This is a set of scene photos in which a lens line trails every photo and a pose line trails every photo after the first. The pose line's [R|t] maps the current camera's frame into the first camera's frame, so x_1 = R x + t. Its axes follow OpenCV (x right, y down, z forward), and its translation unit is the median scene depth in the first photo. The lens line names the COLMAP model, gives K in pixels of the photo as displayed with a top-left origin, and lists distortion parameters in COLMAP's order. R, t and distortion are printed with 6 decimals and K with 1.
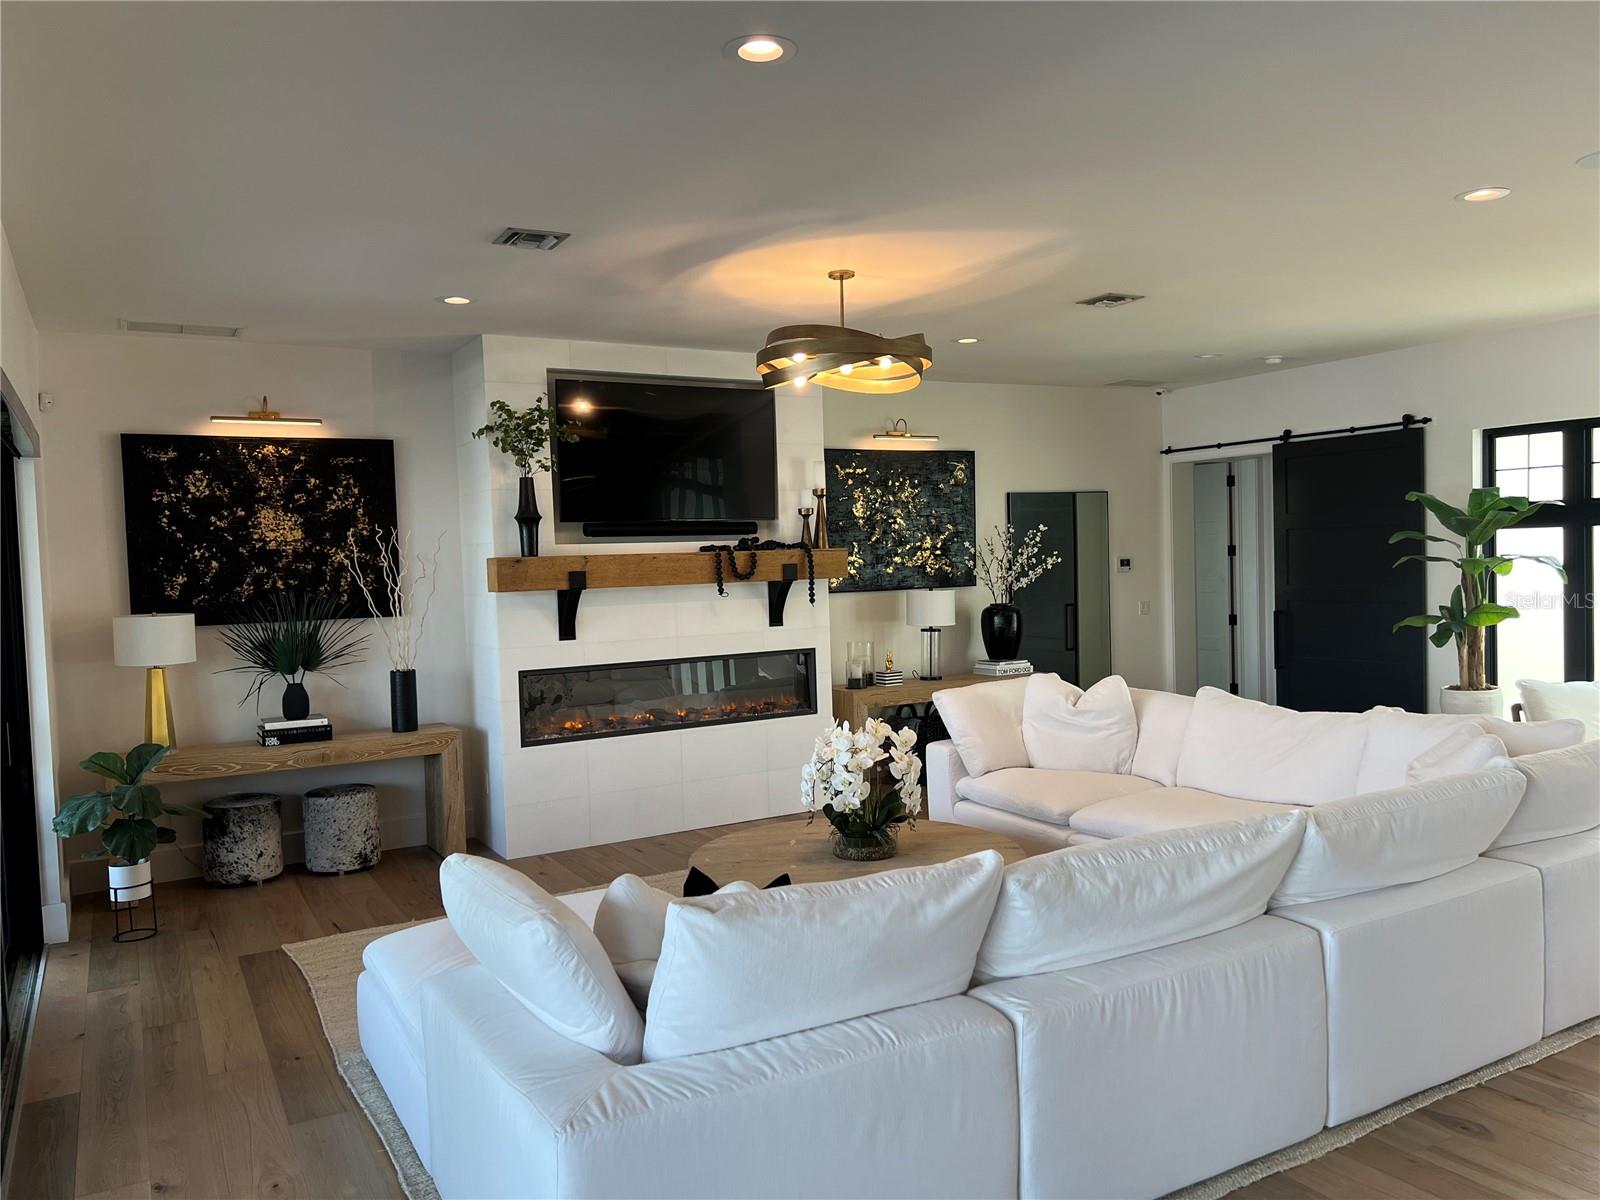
lens RADIAL K [[1199.3, 0, 799.5], [0, 1199.3, 600.5], [0, 0, 1]] dist [0.051768, -0.061467]
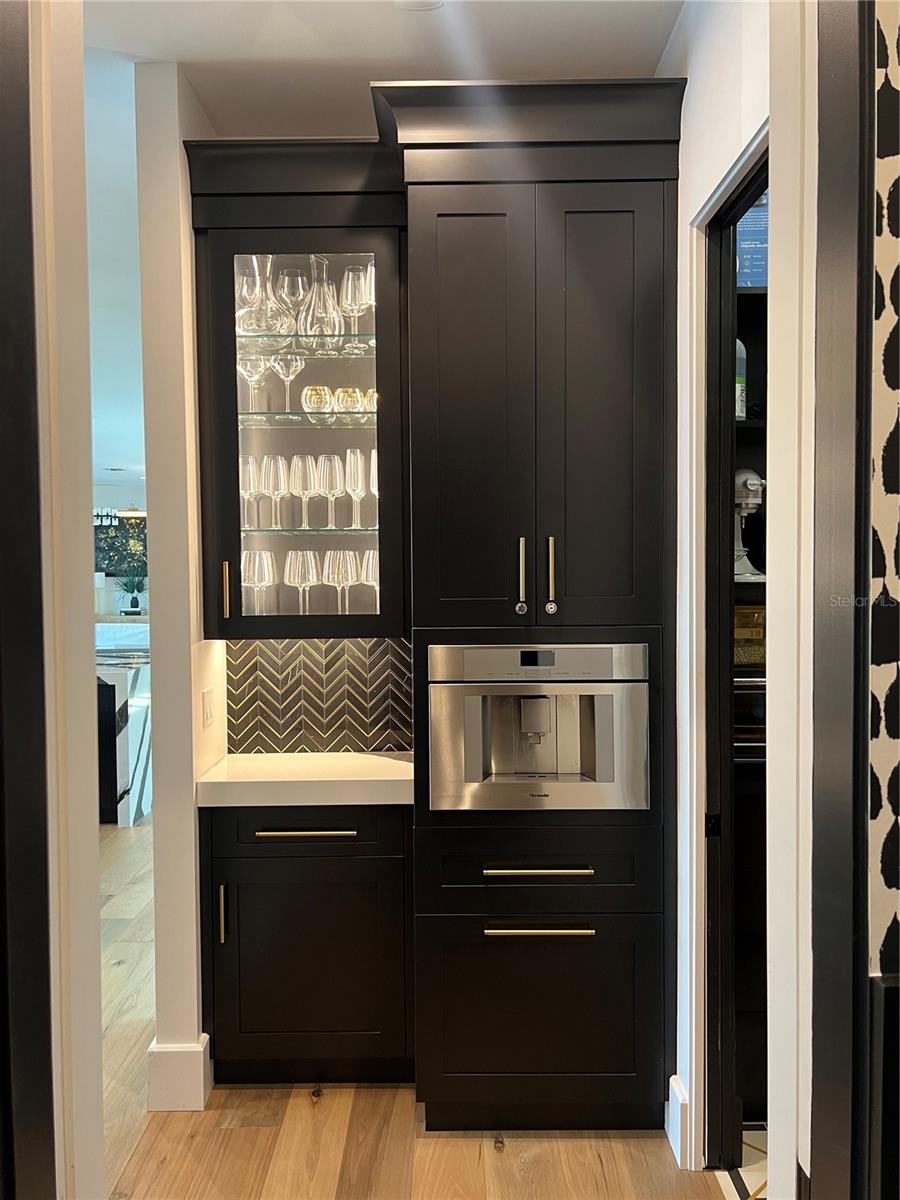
lens RADIAL K [[899.5, 0, 449.3], [0, 899.5, 598.0], [0, 0, 1]] dist [0.051768, -0.061467]
pose [[0.868233, 0.044106, -0.494192, 1.416935], [-0.039695, 0.999023, 0.019421, -0.004435], [0.494565, 0.002755, 0.869136, -0.607067]]
